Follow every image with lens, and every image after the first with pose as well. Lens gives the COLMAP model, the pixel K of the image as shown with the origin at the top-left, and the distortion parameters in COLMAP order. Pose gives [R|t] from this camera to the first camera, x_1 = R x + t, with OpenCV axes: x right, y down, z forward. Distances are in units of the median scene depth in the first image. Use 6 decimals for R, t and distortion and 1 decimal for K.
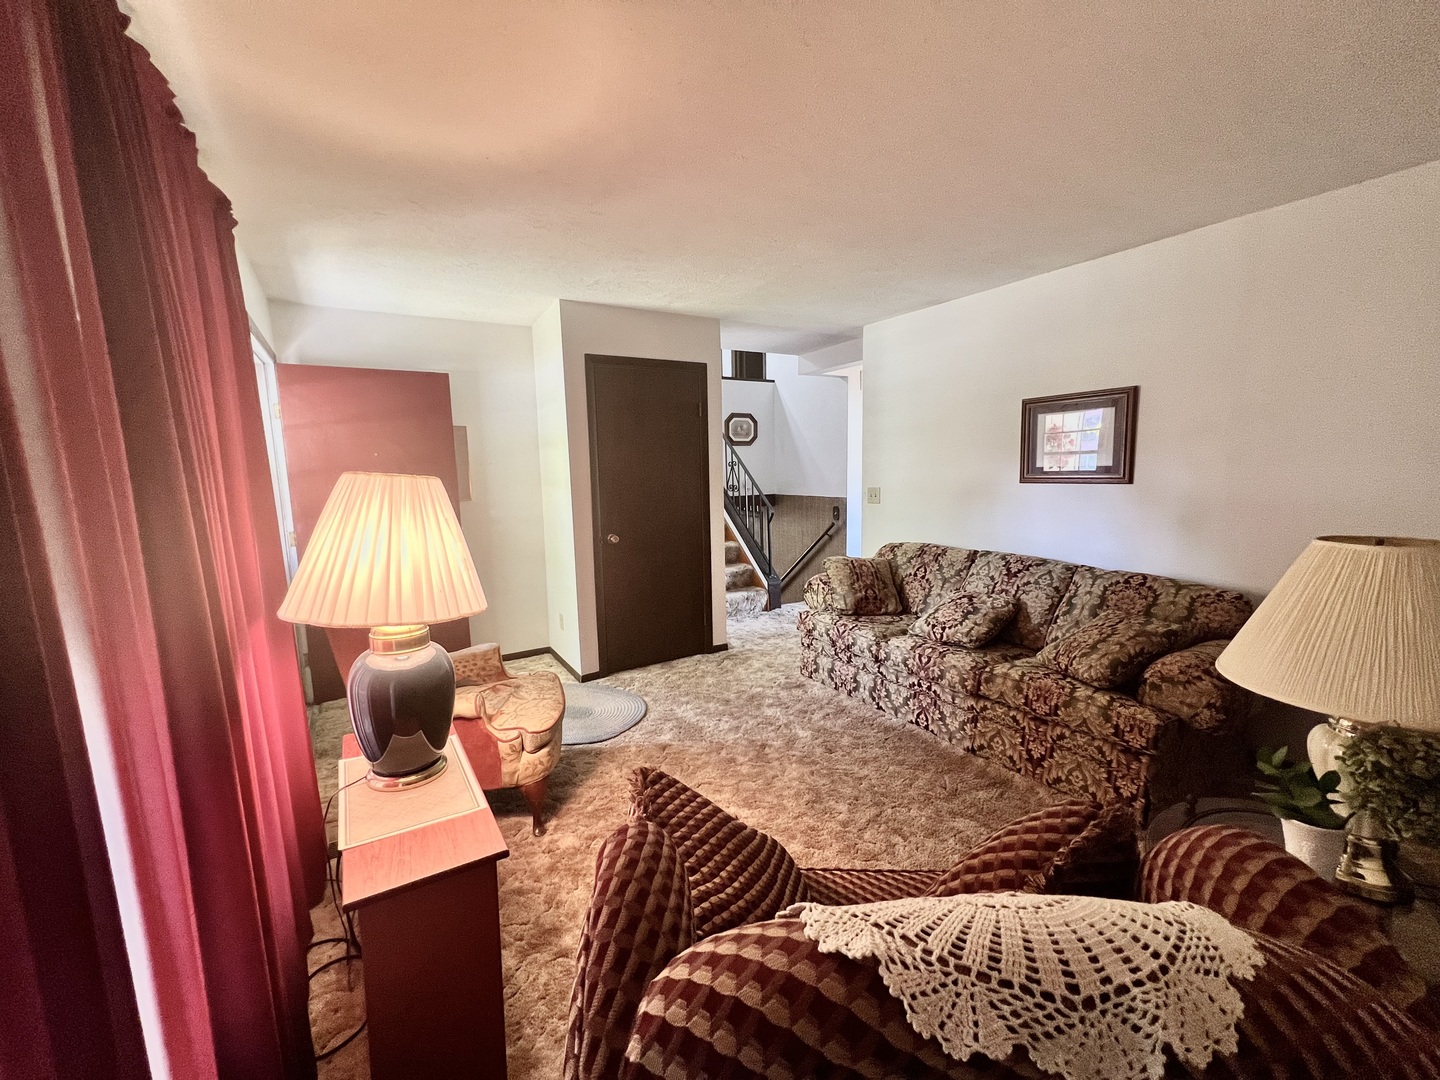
lens RADIAL K [[571.4, 0, 713.7], [0, 571.4, 537.7], [0, 0, 1]] dist [-0.002478, -0.000434]
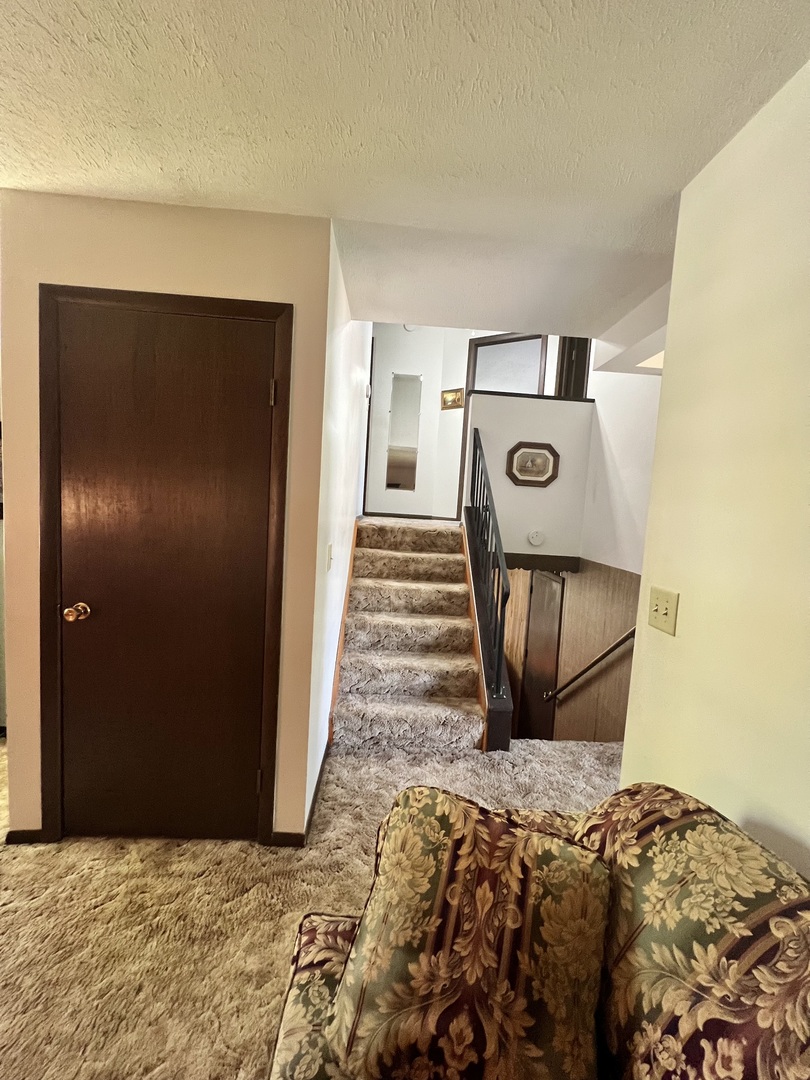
lens RADIAL K [[428.5, 0, 405.0], [0, 428.5, 540.0], [0, 0, 1]] dist [-0.002478, -0.000434]
pose [[0.873283, 0.116233, -0.473145, 0.214074], [-0.140179, 0.990004, -0.015523, -0.075994], [0.466611, 0.079881, 0.880848, 0.544370]]
